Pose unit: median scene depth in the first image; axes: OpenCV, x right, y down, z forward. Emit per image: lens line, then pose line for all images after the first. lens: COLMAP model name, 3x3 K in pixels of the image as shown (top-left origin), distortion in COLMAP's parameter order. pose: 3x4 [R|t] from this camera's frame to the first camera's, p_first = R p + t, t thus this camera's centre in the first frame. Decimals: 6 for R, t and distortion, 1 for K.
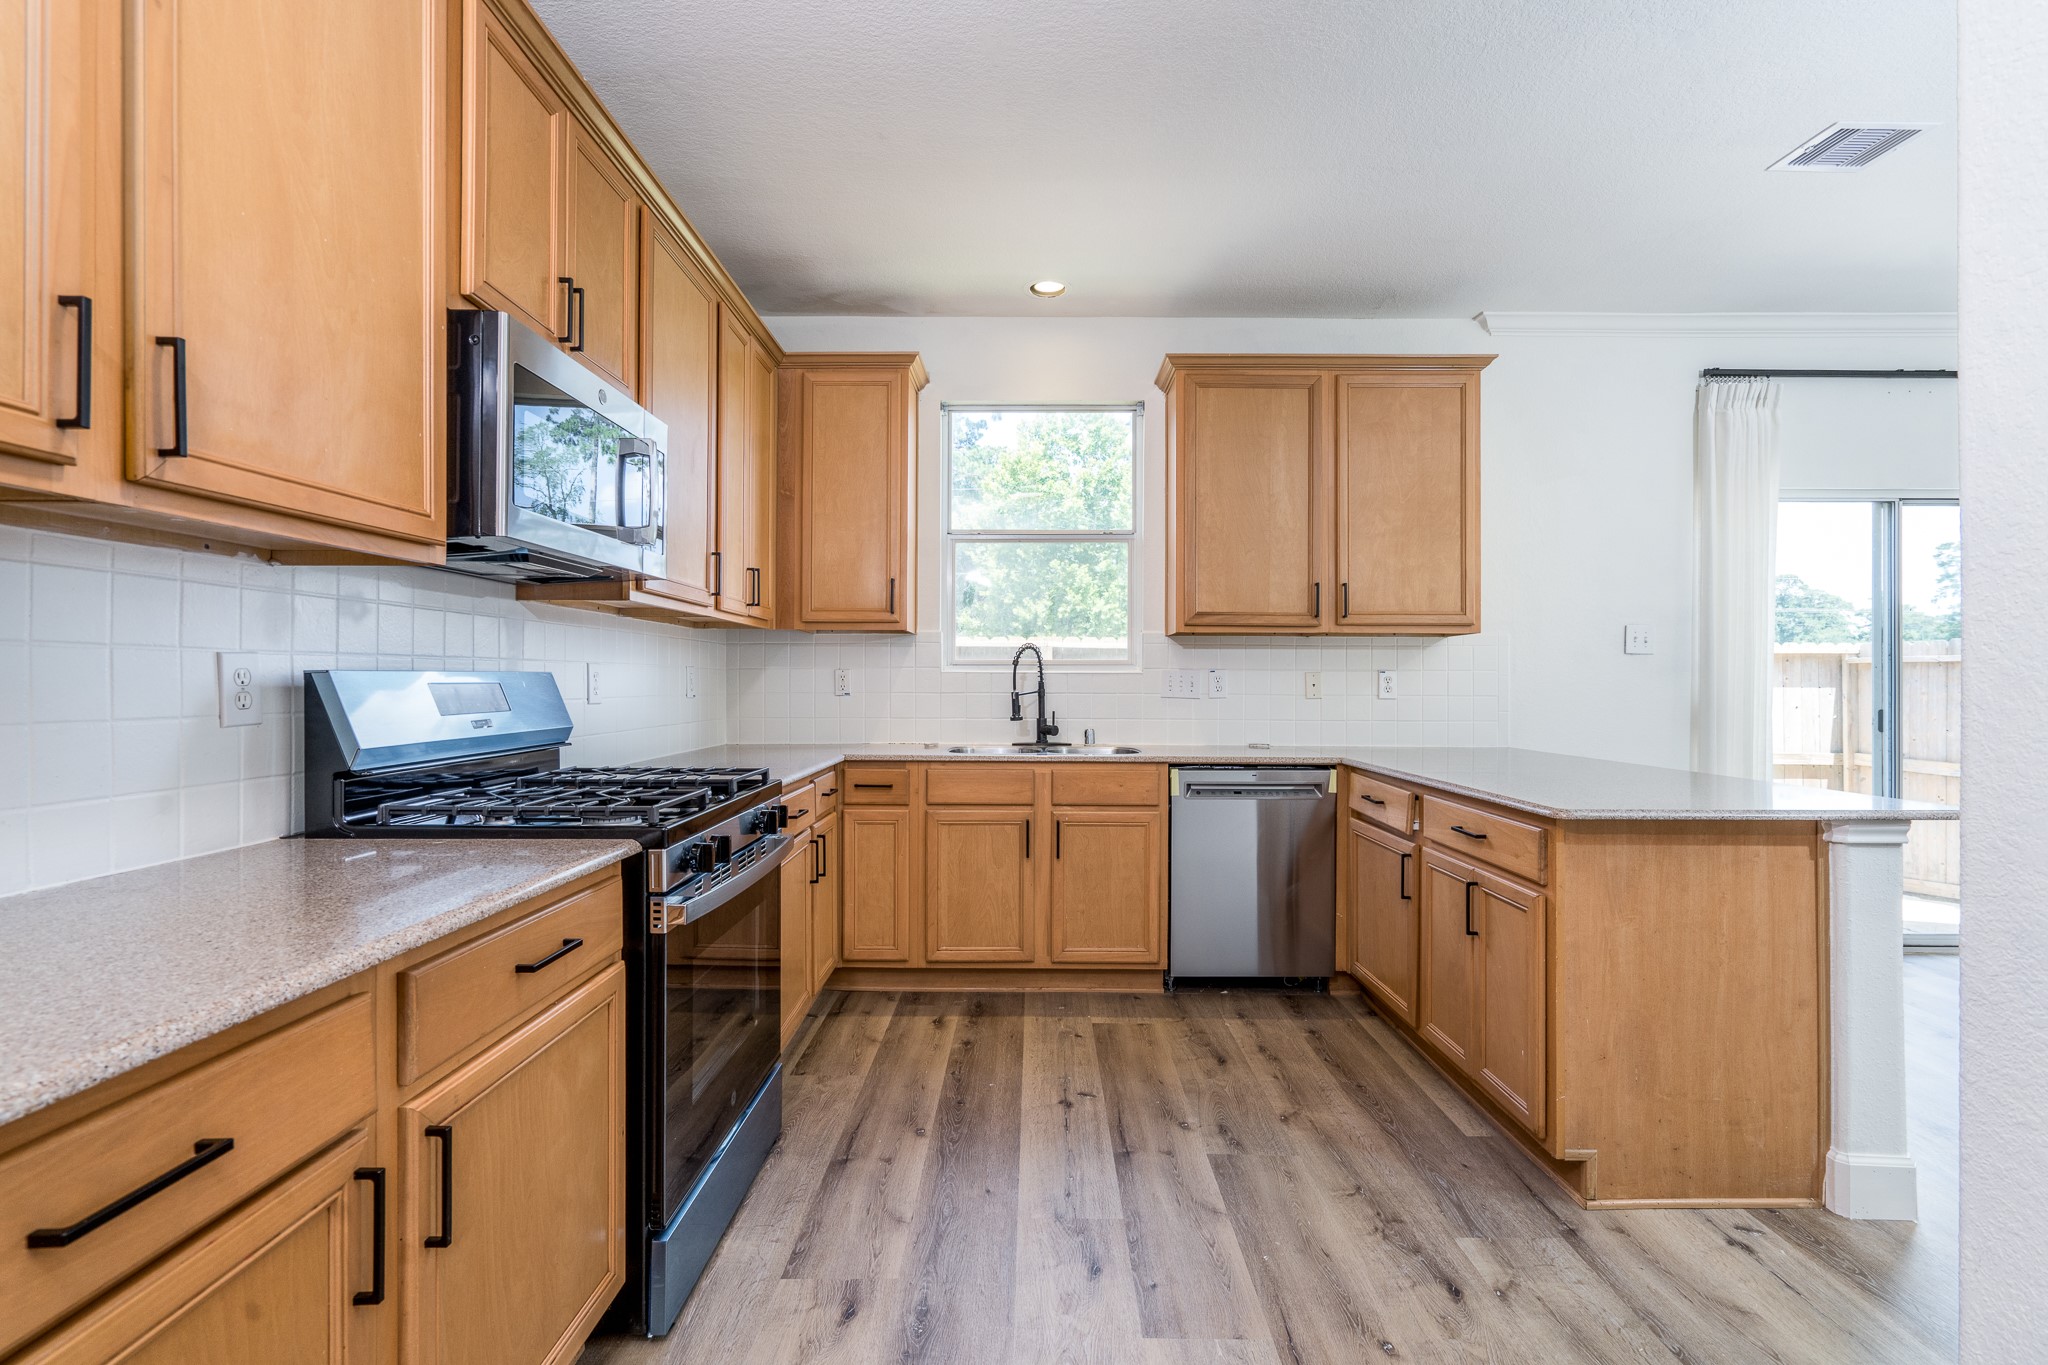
lens RADIAL K [[940.6, 0, 1033.7], [0, 940.6, 681.1], [0, 0, 1]] dist [-0.009272, 0.003748]
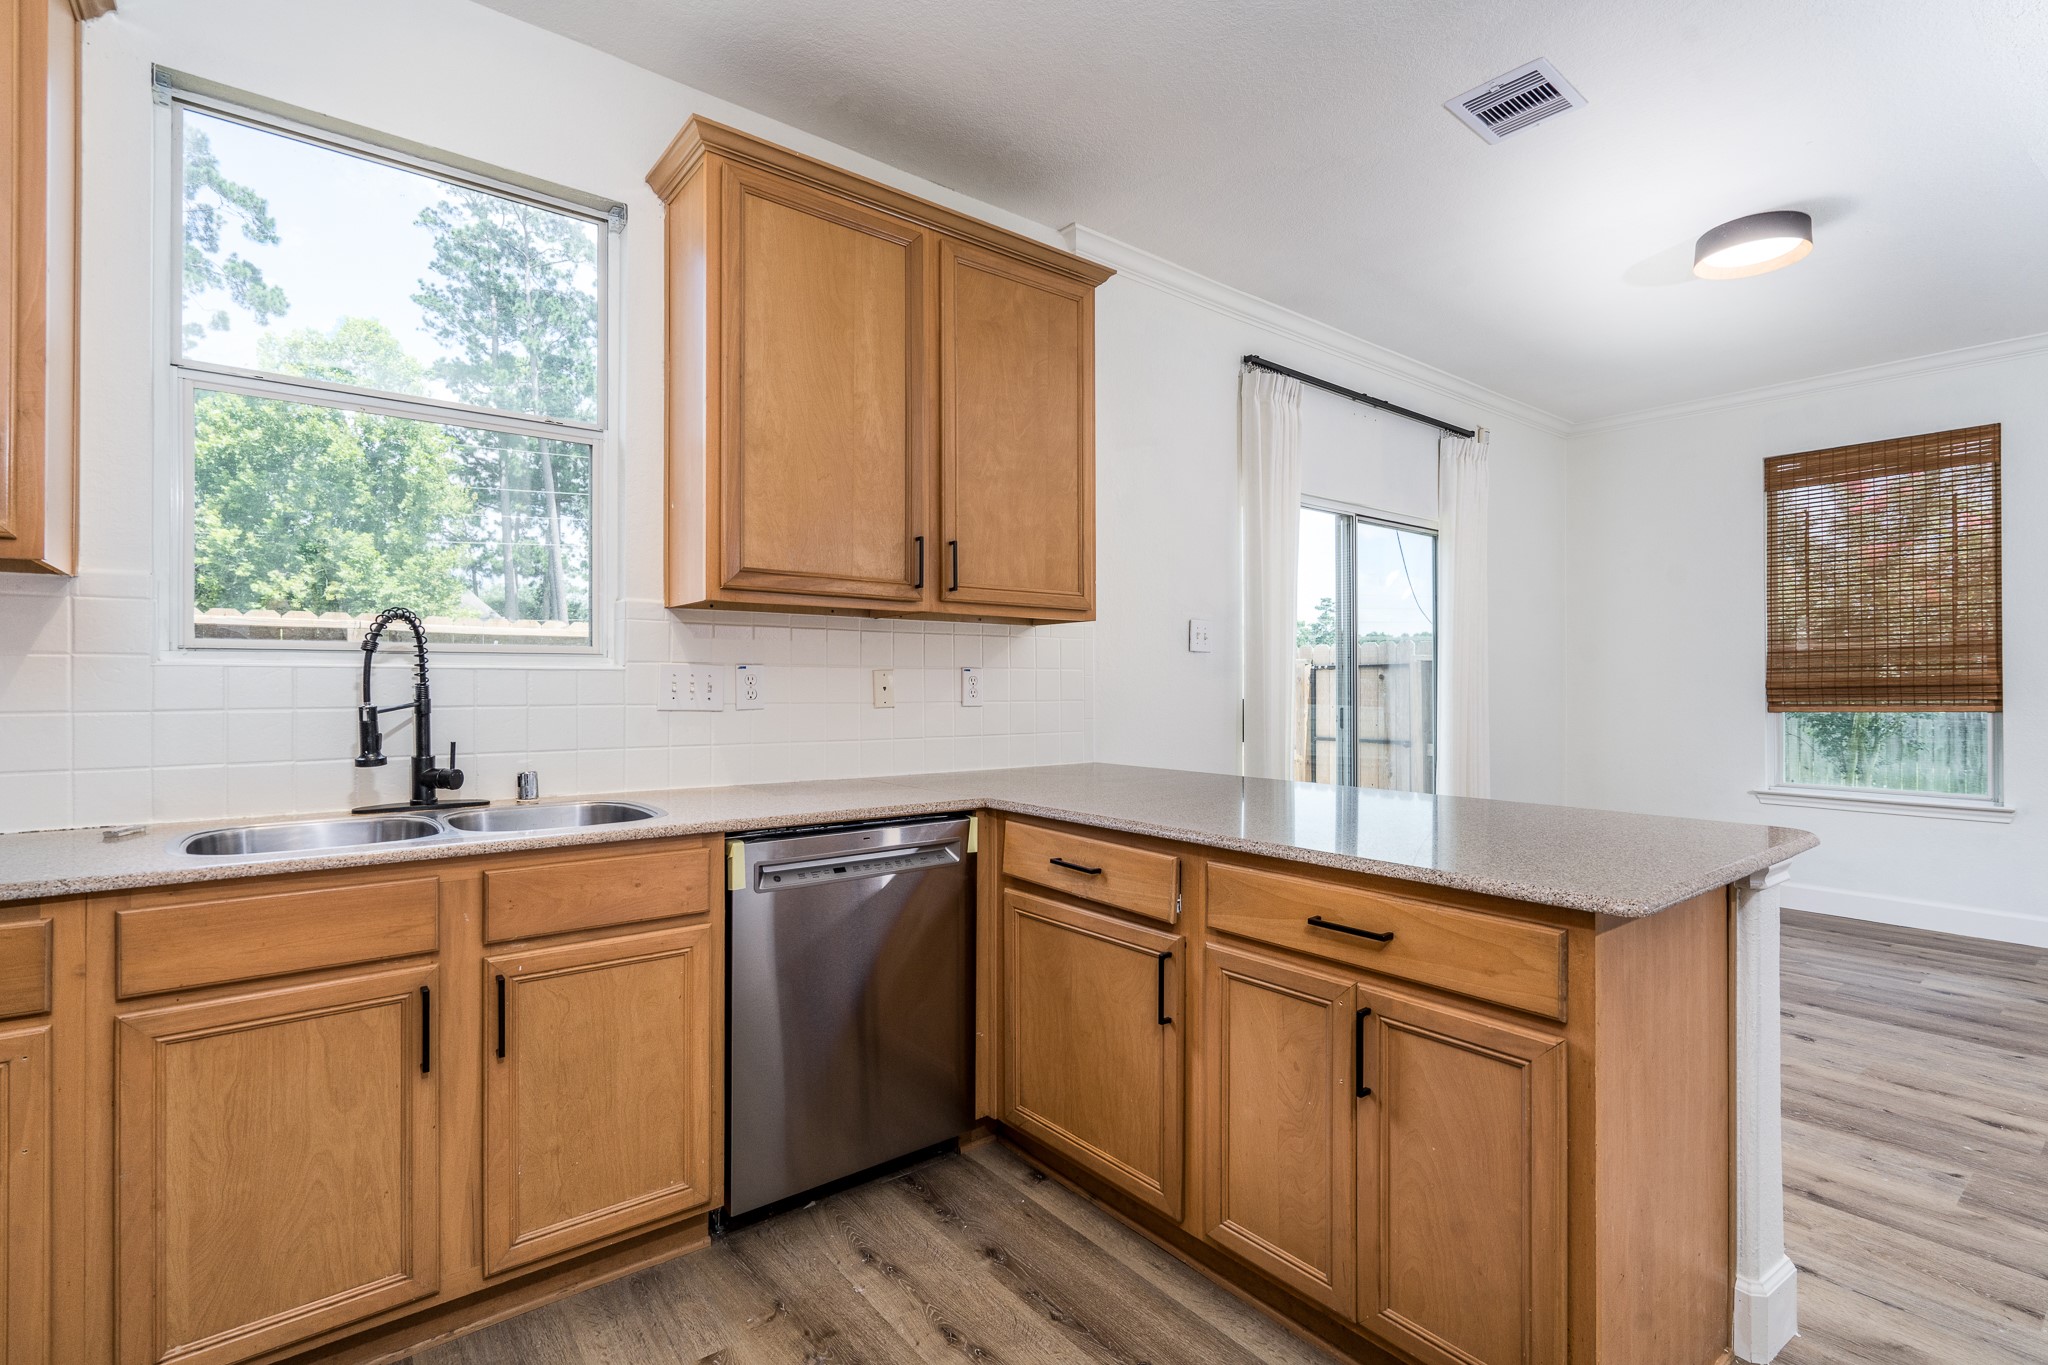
lens RADIAL K [[940.6, 0, 1041.1], [0, 940.6, 680.9], [0, 0, 1]] dist [-0.009272, 0.003748]
pose [[0.776374, -0.001844, 0.630270, -0.055149], [0.000834, 0.999998, 0.001899, -0.002540], [-0.630272, -0.000948, 0.776374, 0.417657]]
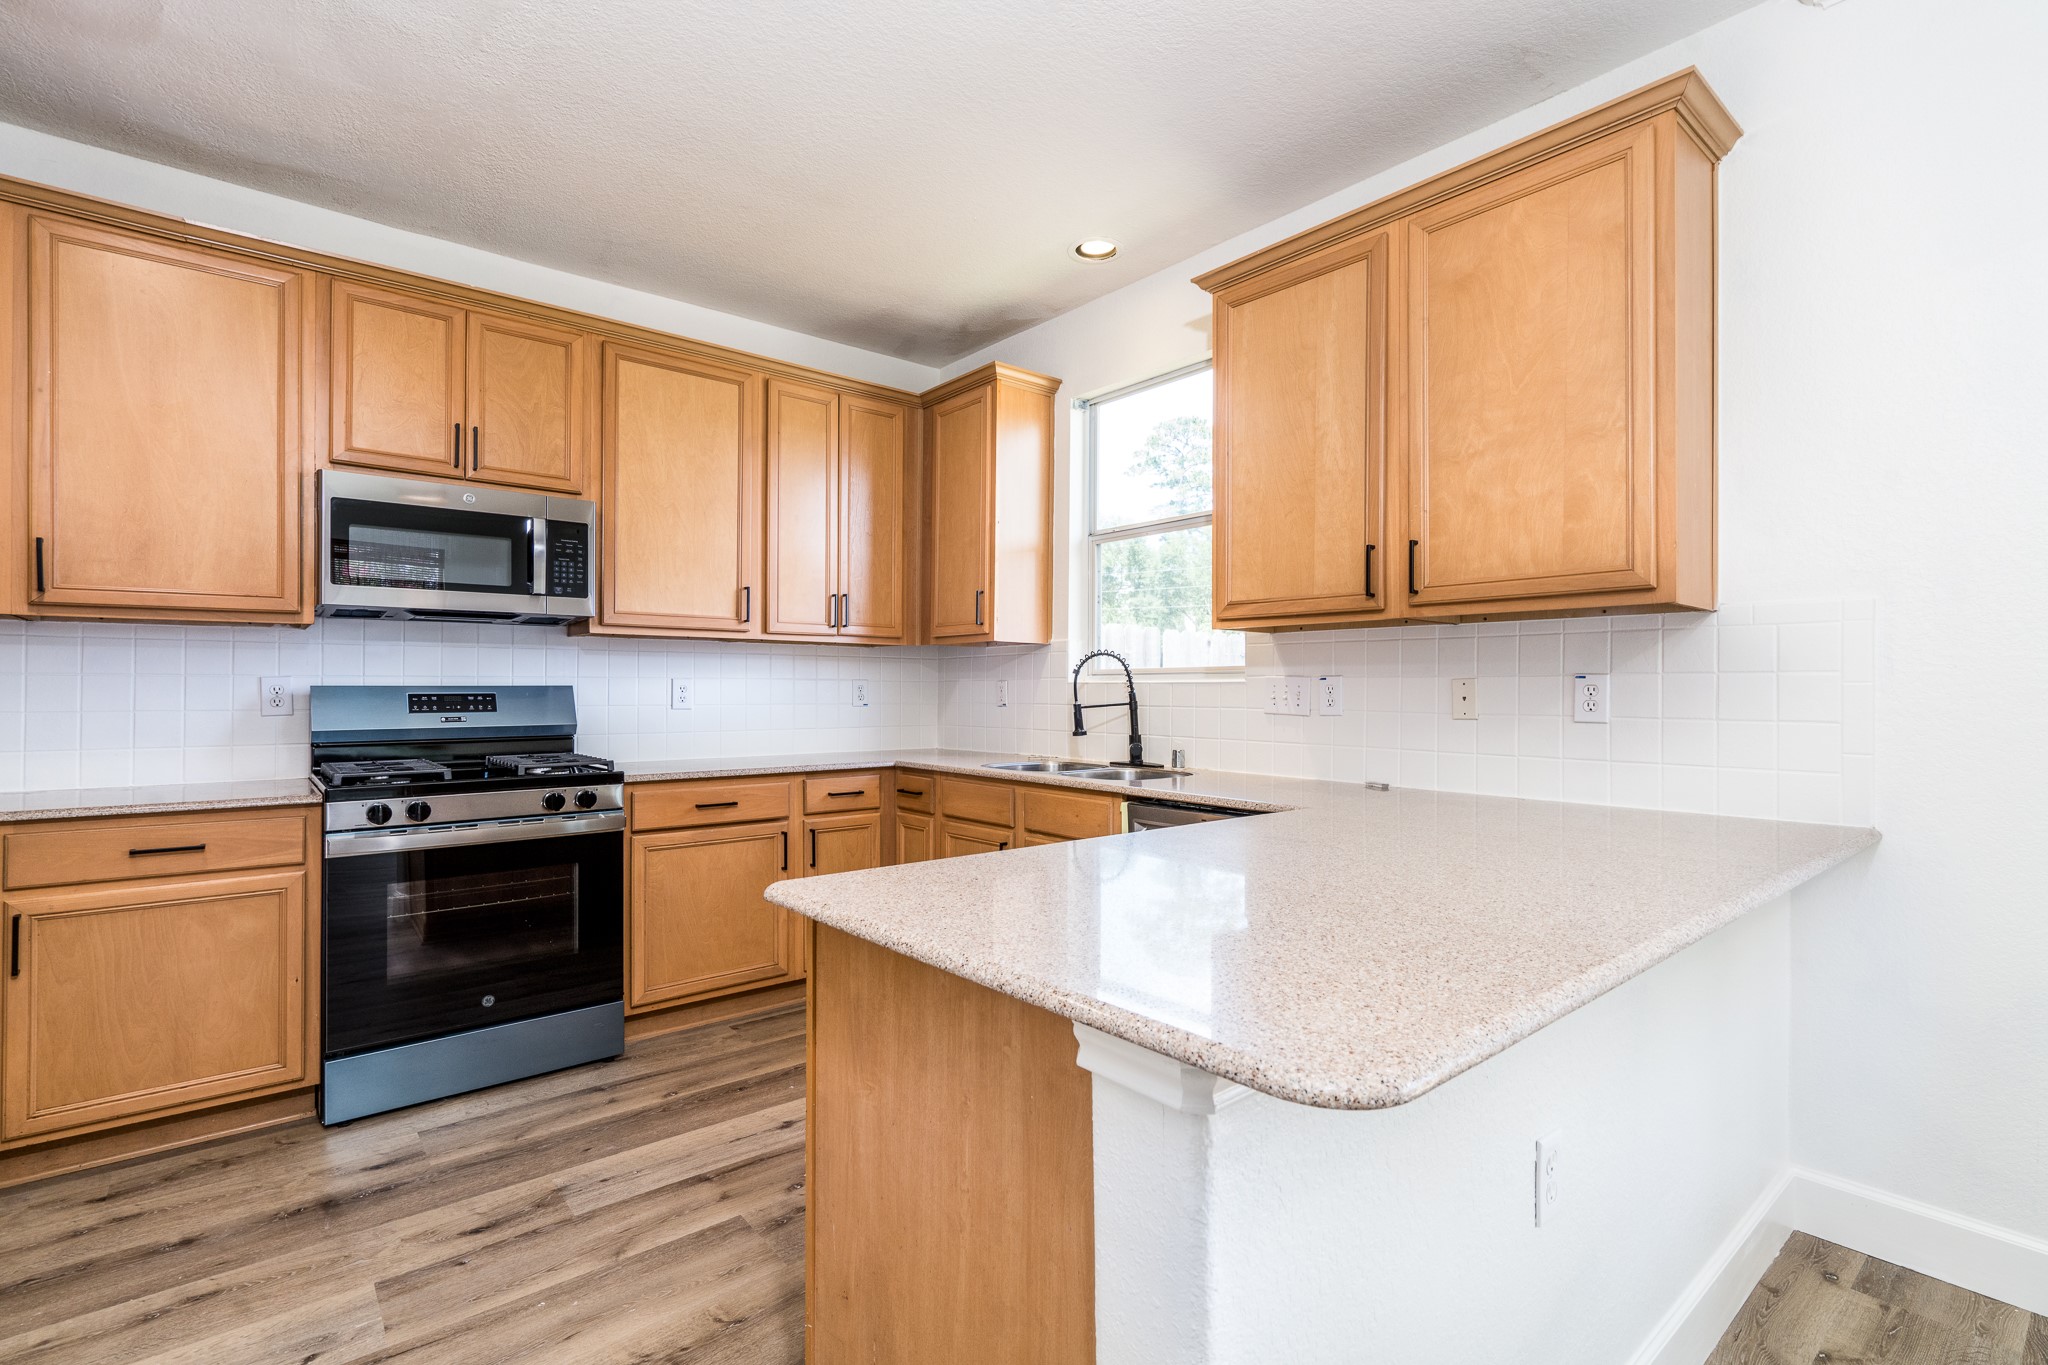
lens RADIAL K [[940.6, 0, 1029.3], [0, 940.6, 682.8], [0, 0, 1]] dist [-0.009272, 0.003748]
pose [[0.648996, -0.007124, -0.760758, 0.647378], [-0.000950, 0.999948, -0.010174, 0.000066], [0.760791, 0.007326, 0.648955, 0.381363]]
